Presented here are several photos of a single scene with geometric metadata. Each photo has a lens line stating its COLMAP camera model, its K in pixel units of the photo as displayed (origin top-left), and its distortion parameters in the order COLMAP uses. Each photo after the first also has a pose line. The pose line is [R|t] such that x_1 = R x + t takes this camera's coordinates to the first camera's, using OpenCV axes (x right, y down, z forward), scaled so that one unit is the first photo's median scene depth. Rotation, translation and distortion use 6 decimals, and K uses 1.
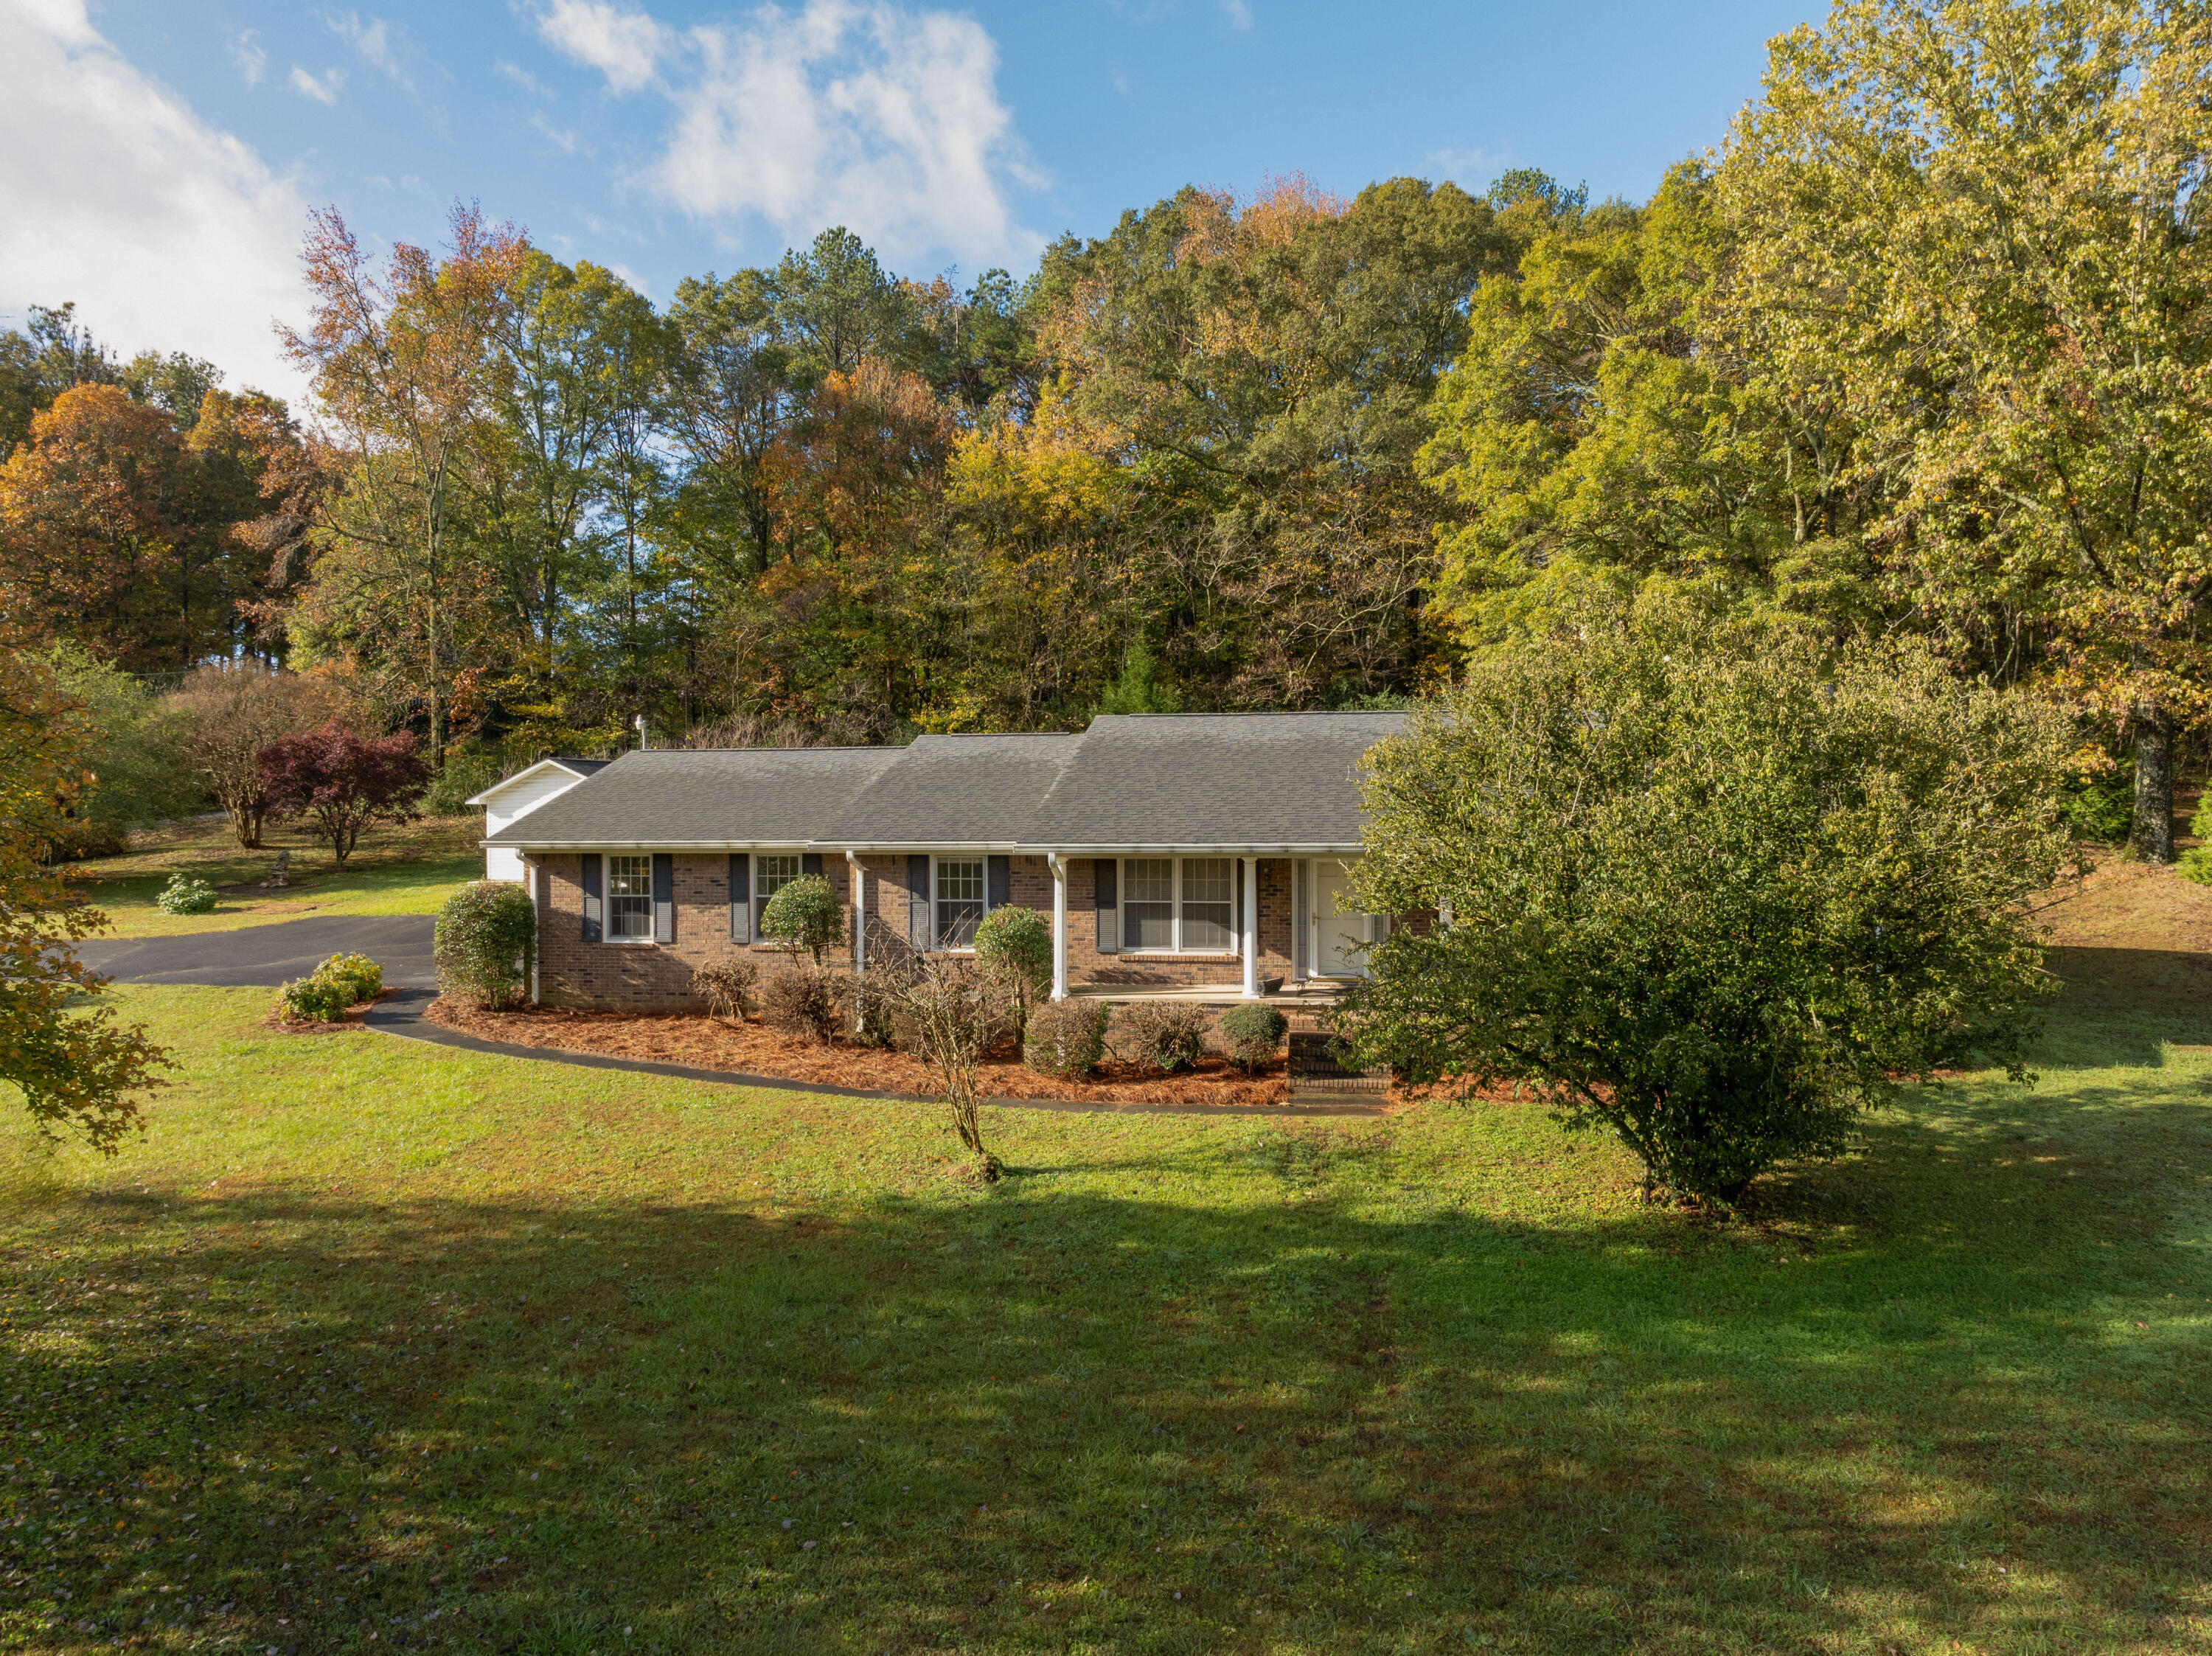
lens RADIAL K [[1570.5, 0, 1098.3], [0, 1570.5, 831.5], [0, 0, 1]] dist [-0.035602, -0.001539]
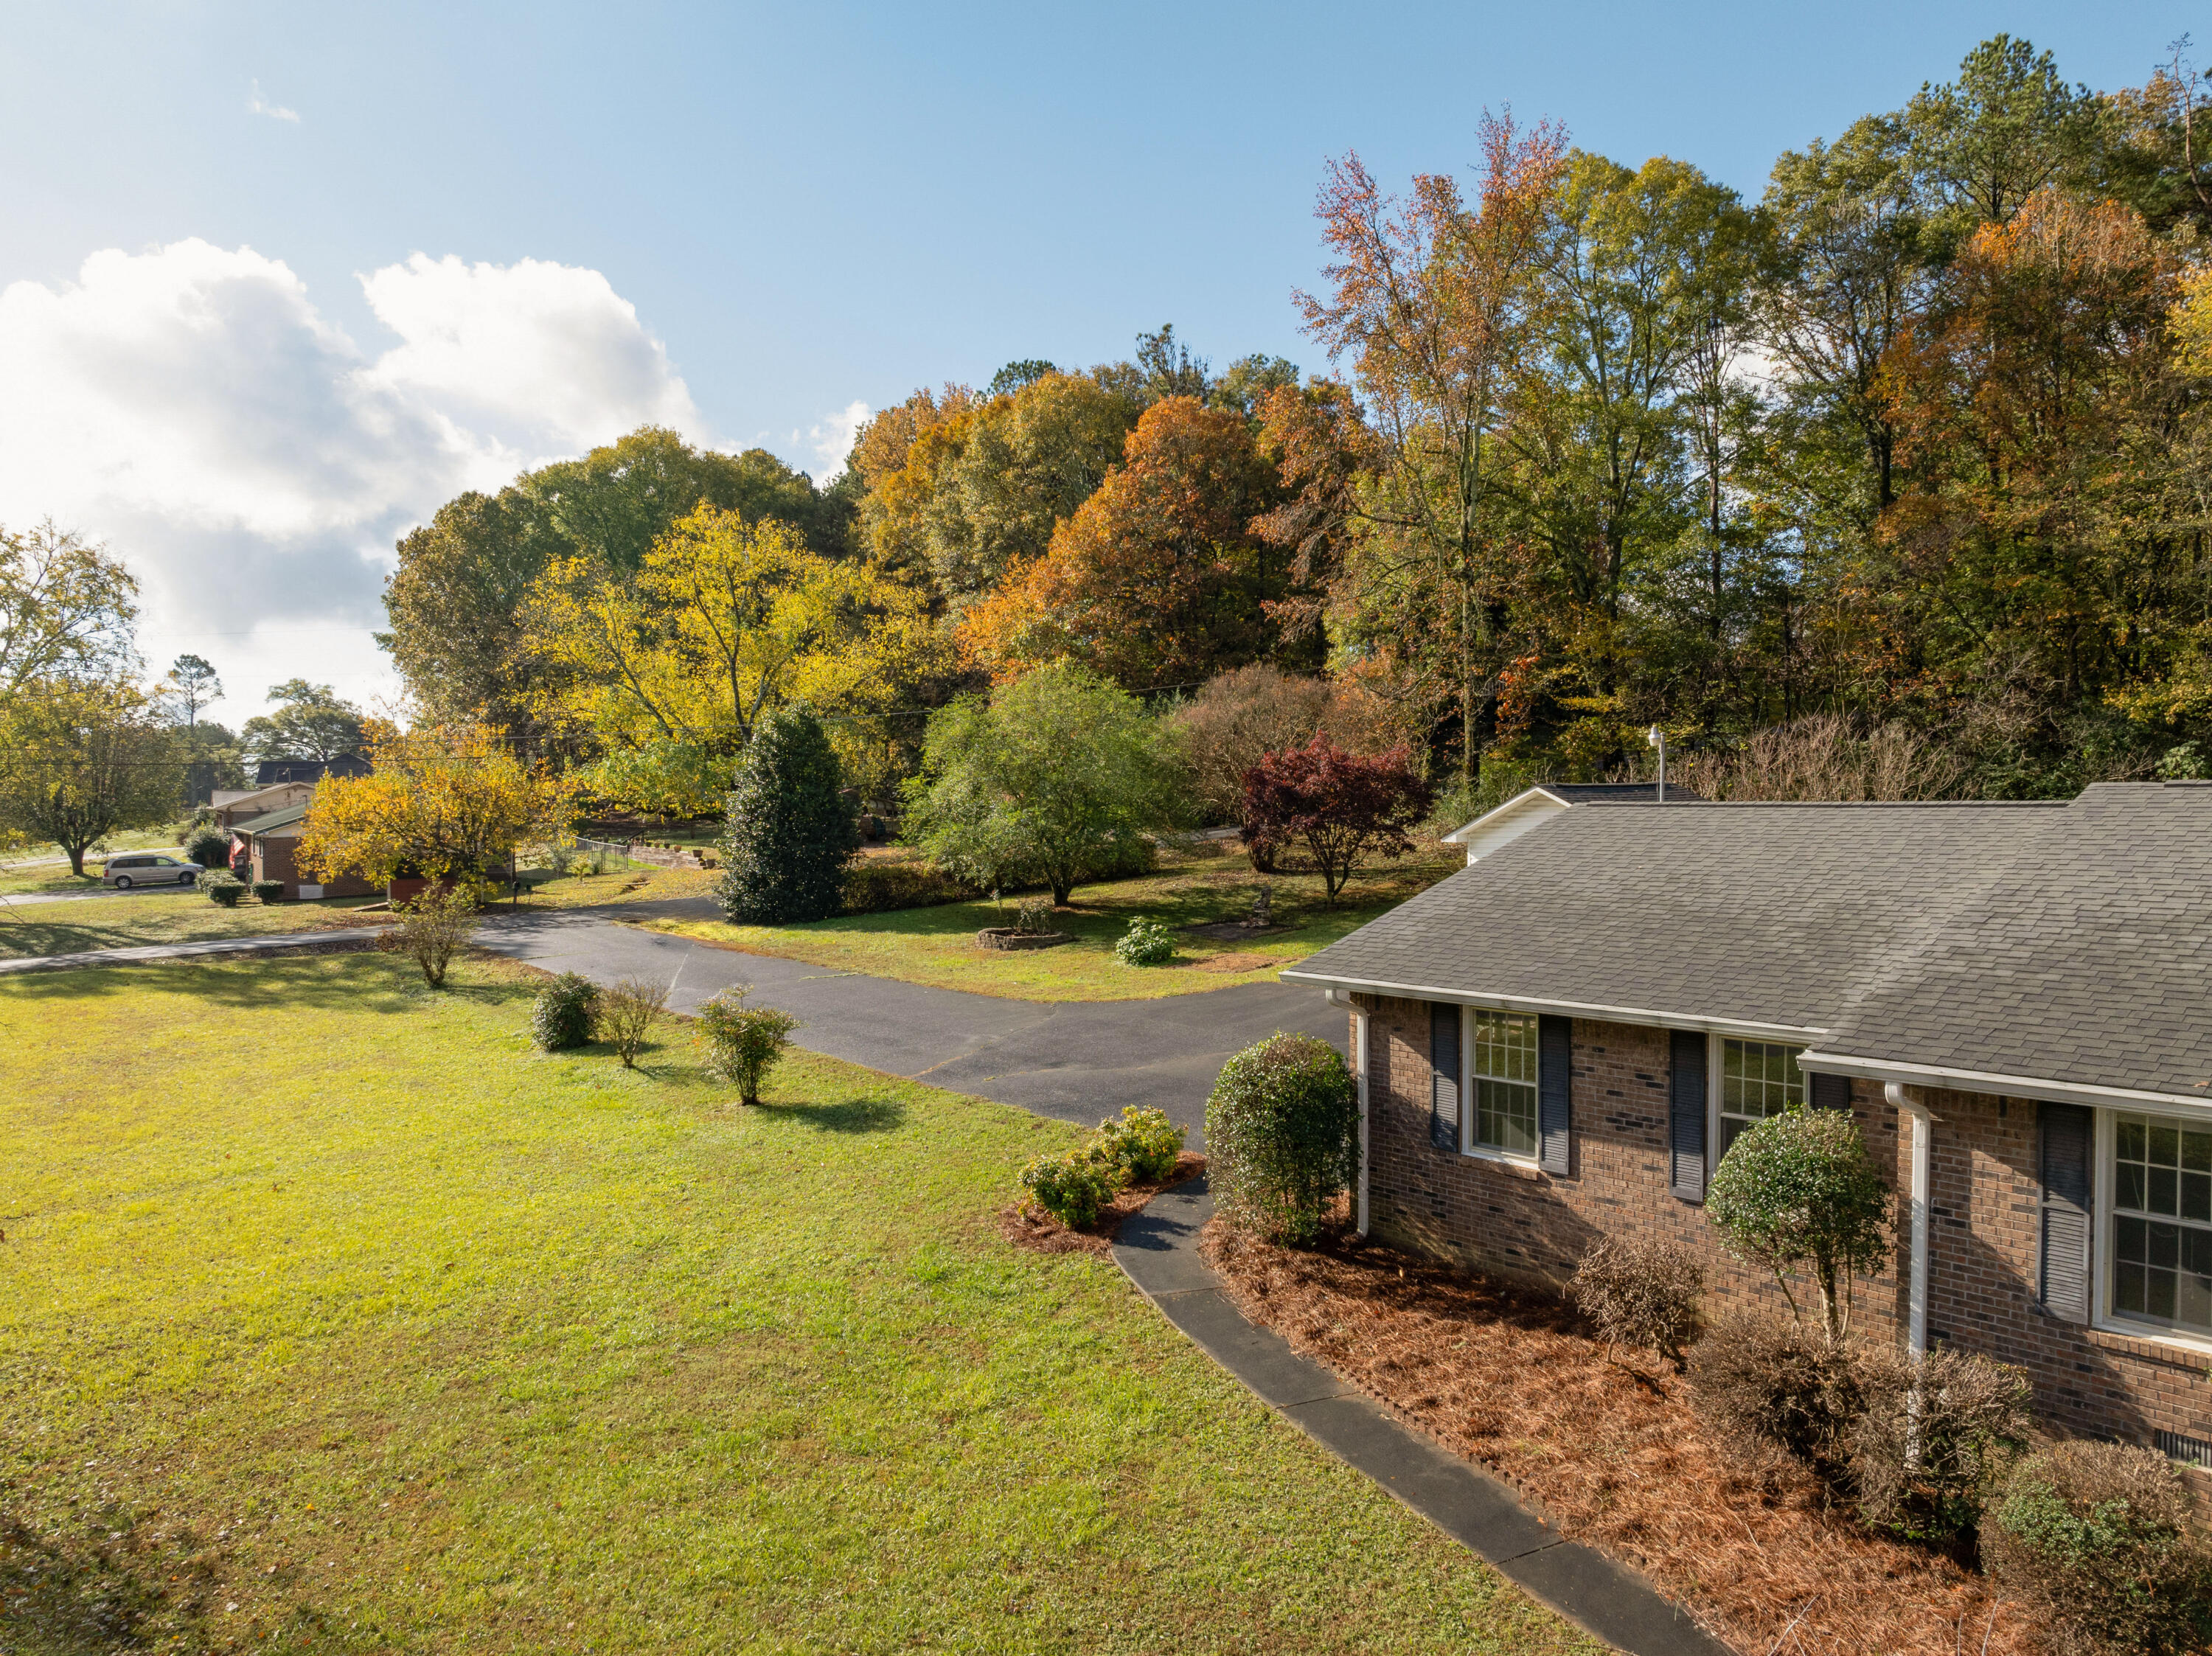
lens RADIAL K [[1557.8, 0, 1112.8], [0, 1557.8, 835.6], [0, 0, 1]] dist [-0.051889, 0.025454]
pose [[0.764162, 0.015200, -0.644846, -0.019105], [0.000132, 0.999719, 0.023721, -0.029807], [0.645025, -0.018212, 0.763945, 0.219979]]
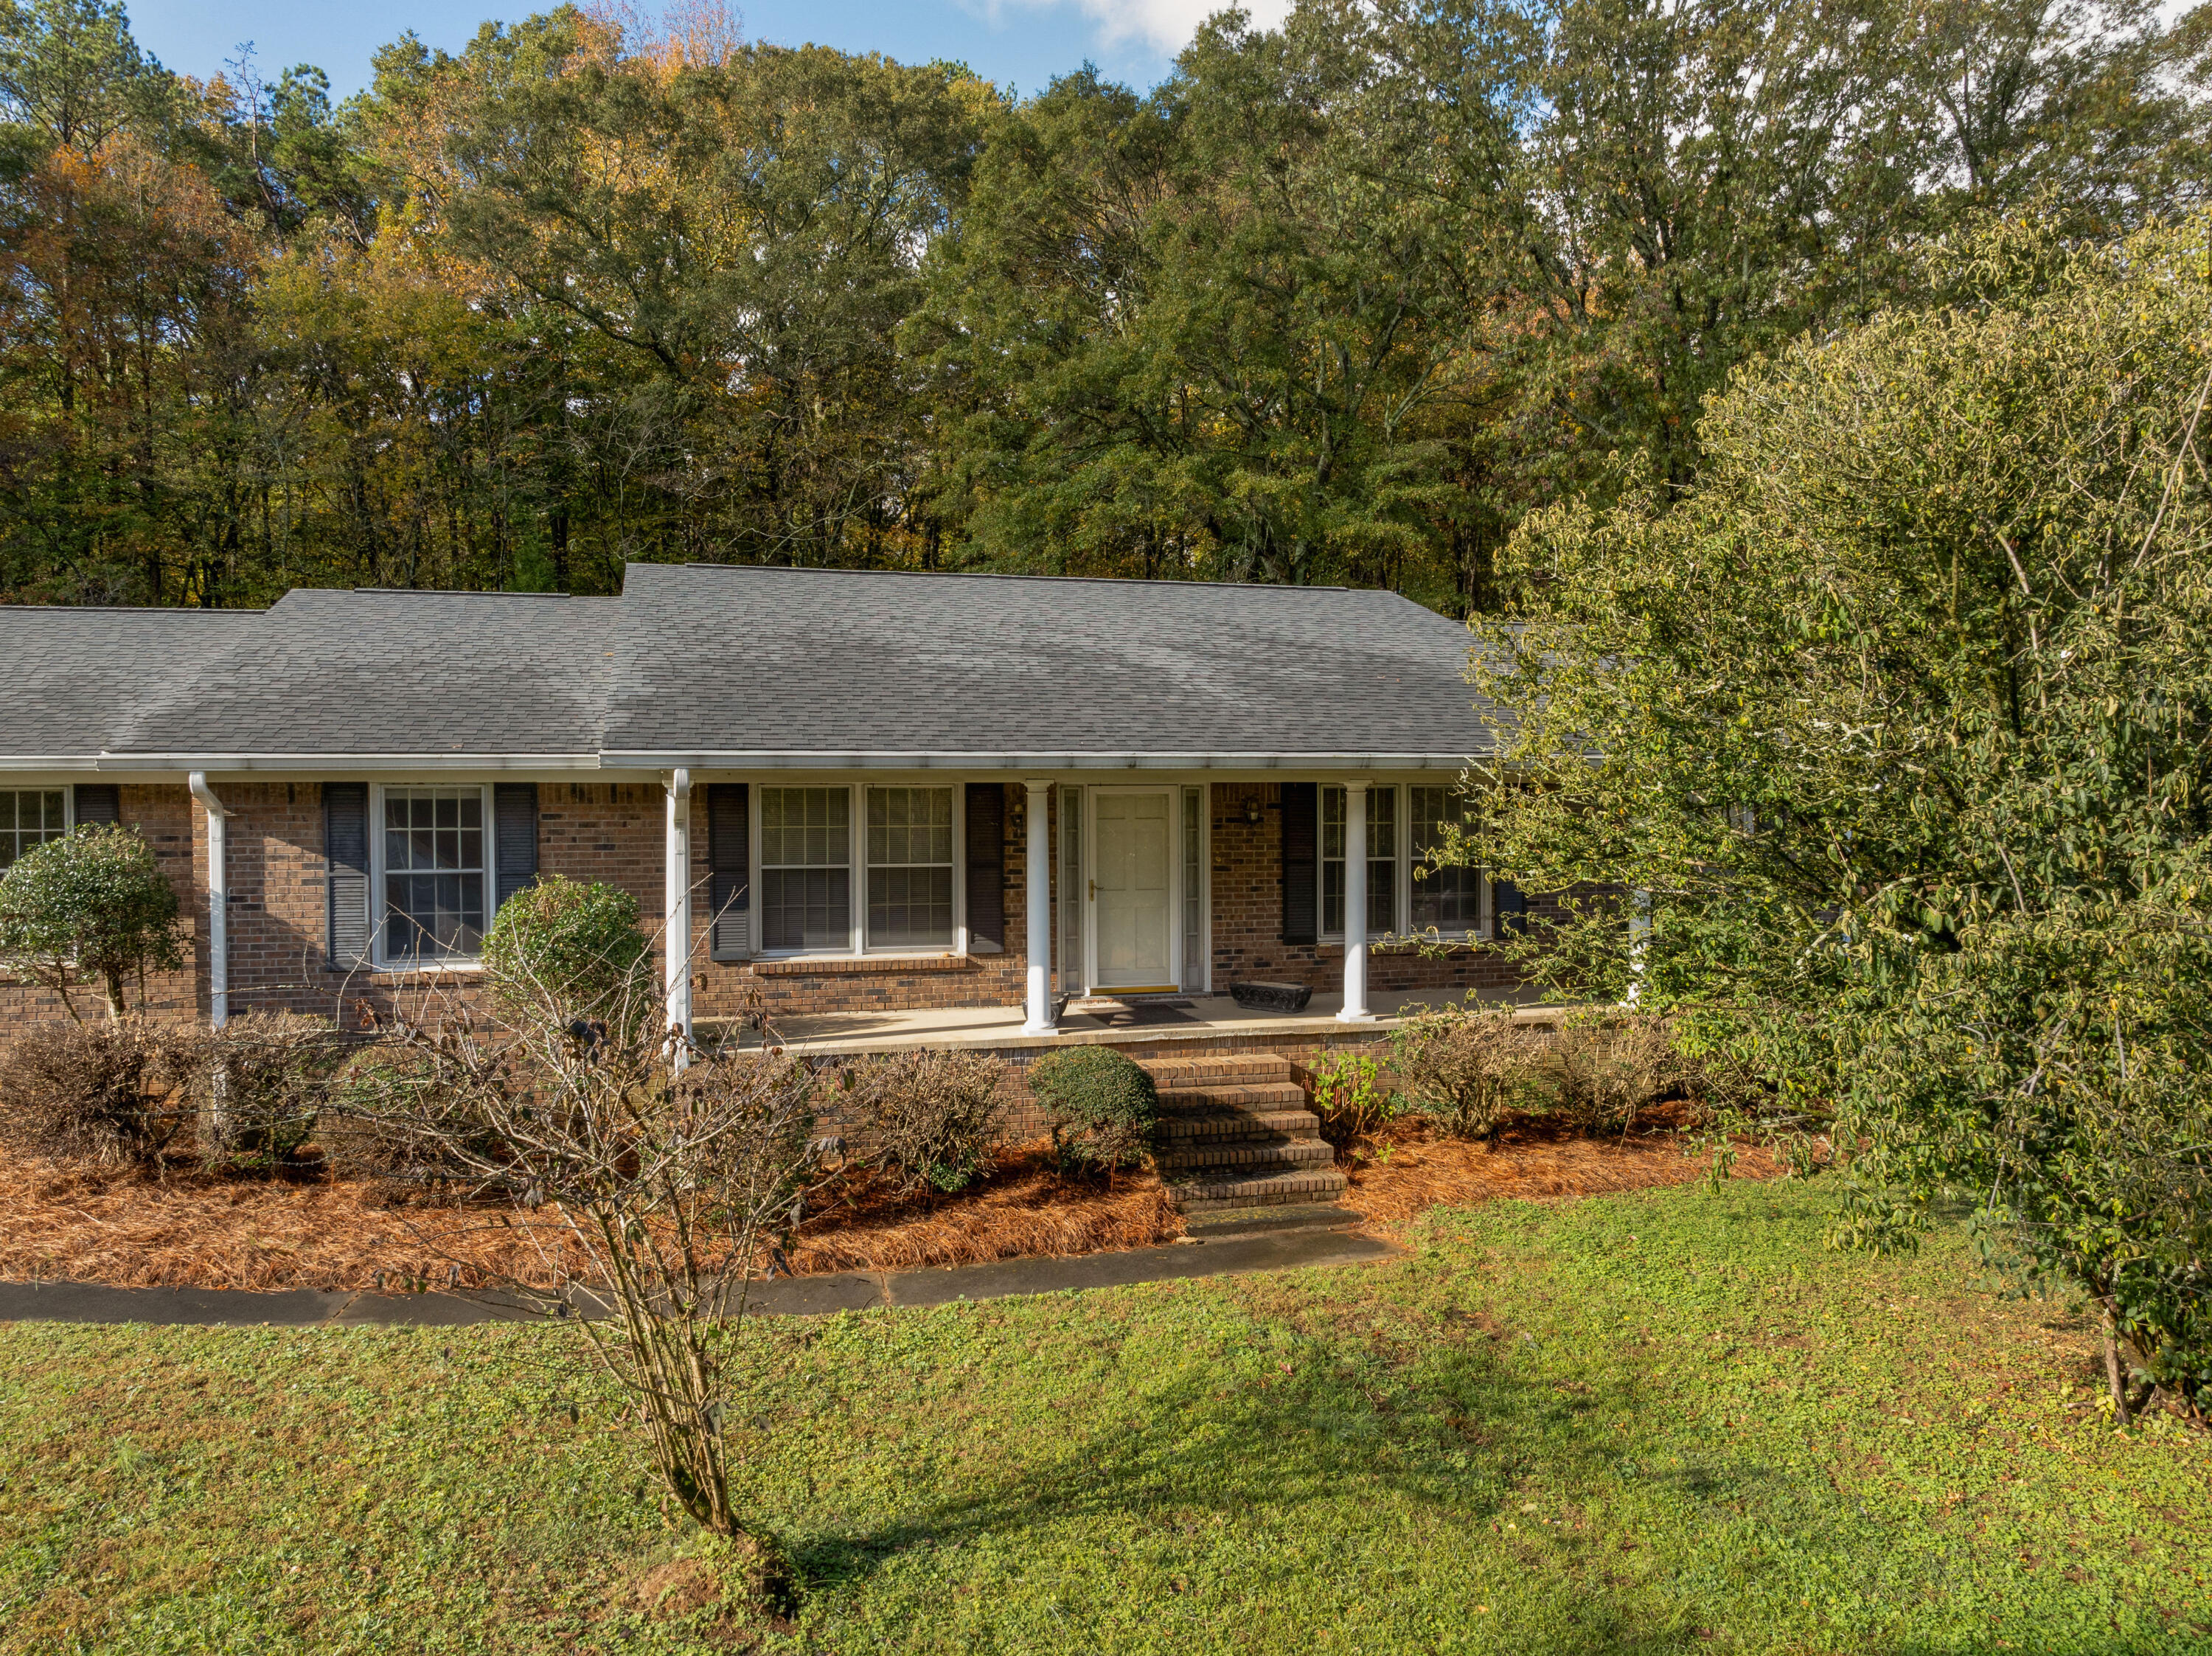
lens RADIAL K [[1570.5, 0, 1098.3], [0, 1570.5, 831.5], [0, 0, 1]] dist [-0.035602, -0.001539]
pose [[0.908225, -0.008836, 0.418390, -0.045227], [0.001948, 0.999855, 0.016888, 0.009773], [-0.418478, -0.014523, 0.908111, 0.191054]]
